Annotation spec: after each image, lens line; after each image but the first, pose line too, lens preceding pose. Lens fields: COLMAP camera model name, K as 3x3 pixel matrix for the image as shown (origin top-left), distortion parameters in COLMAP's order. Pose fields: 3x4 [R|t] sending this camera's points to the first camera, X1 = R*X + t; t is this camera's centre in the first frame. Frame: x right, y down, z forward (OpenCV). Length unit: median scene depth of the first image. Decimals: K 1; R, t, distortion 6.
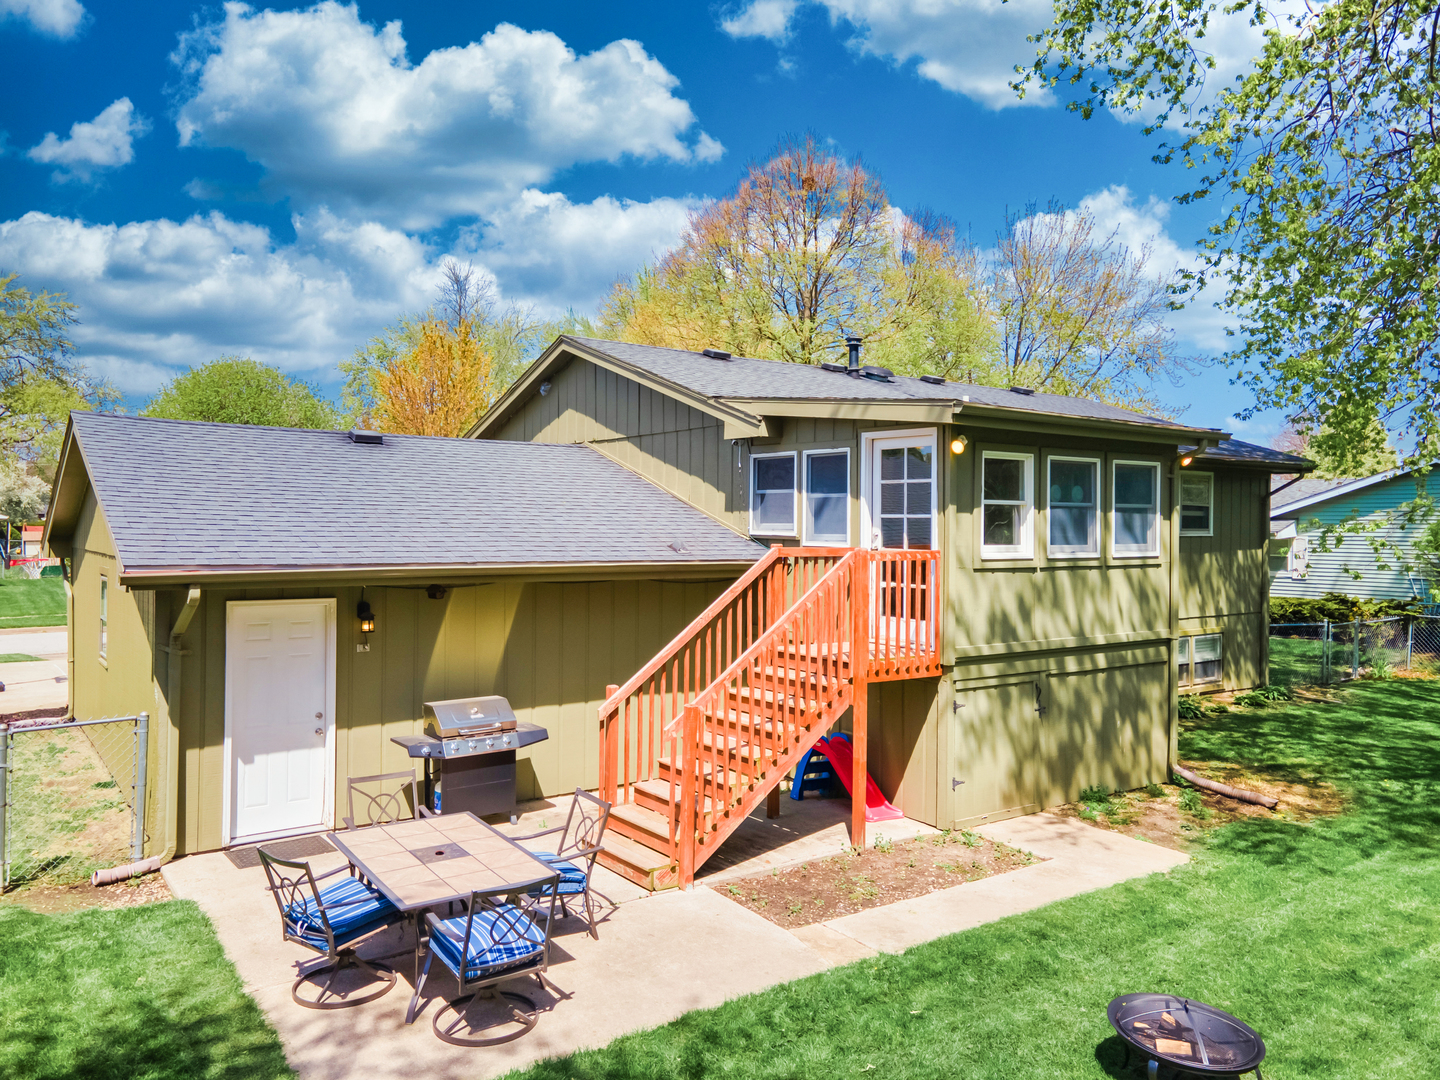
lens RADIAL K [[1009.3, 0, 722.8], [0, 1009.3, 546.6], [0, 0, 1]] dist [0.028418, 0.017189]
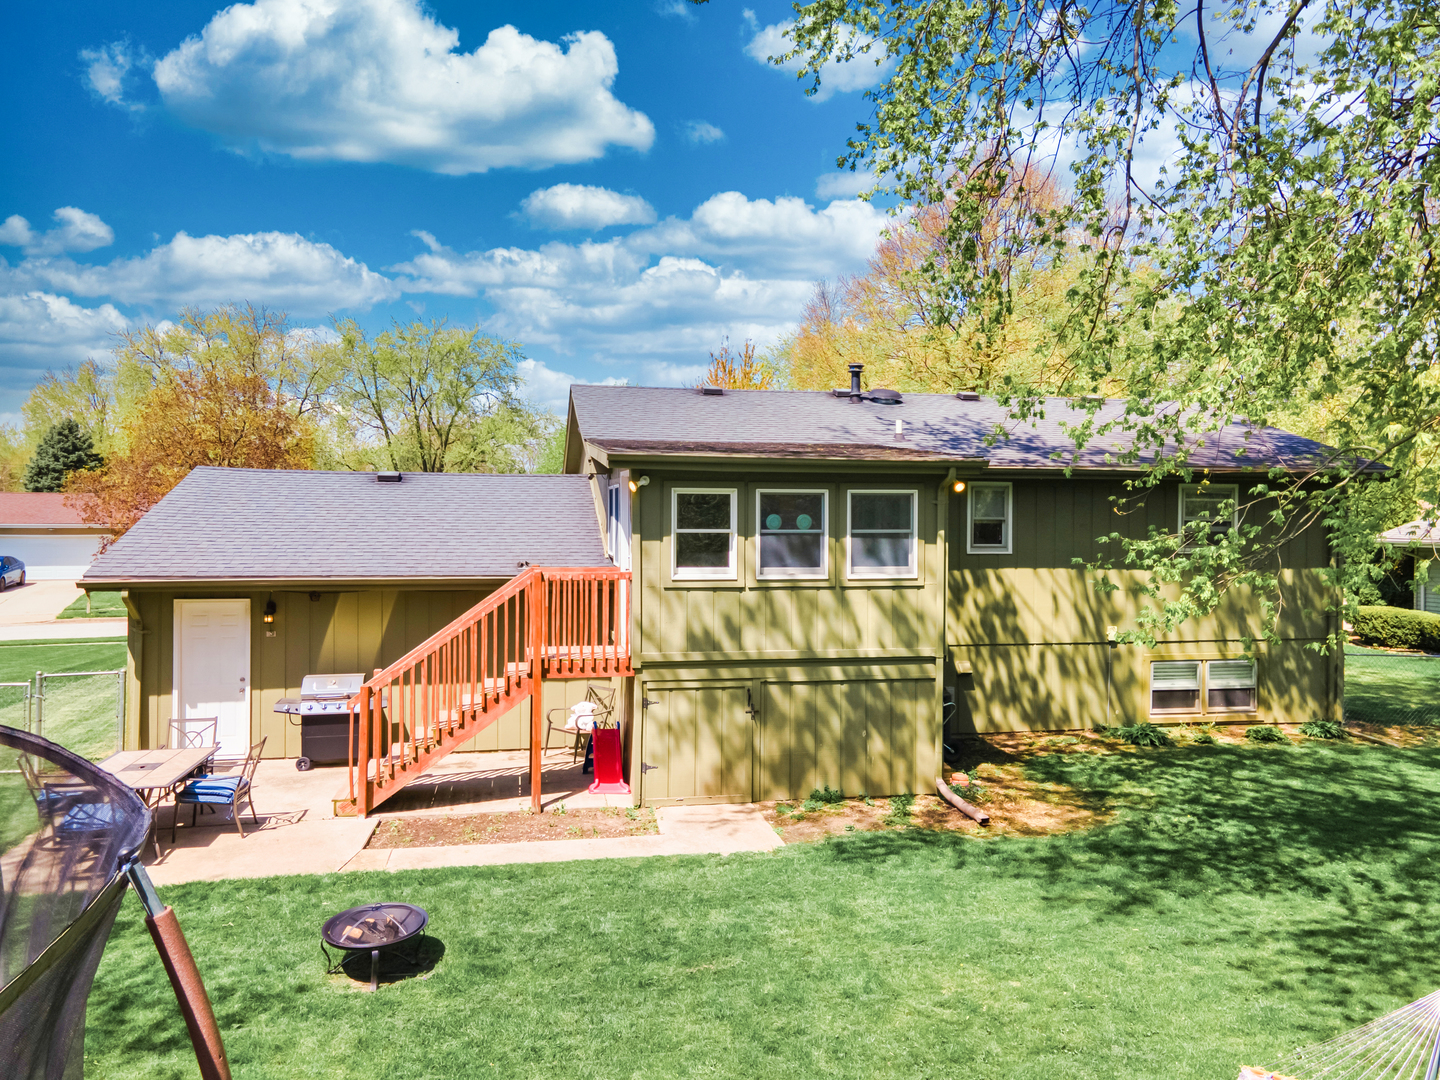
lens RADIAL K [[1009.3, 0, 732.3], [0, 1009.3, 535.8], [0, 0, 1]] dist [0.028418, 0.017189]
pose [[0.915970, 0.001827, -0.401243, 0.749036], [-0.005560, 0.999951, -0.008141, -0.028138], [0.401209, 0.009688, 0.915935, -0.048345]]
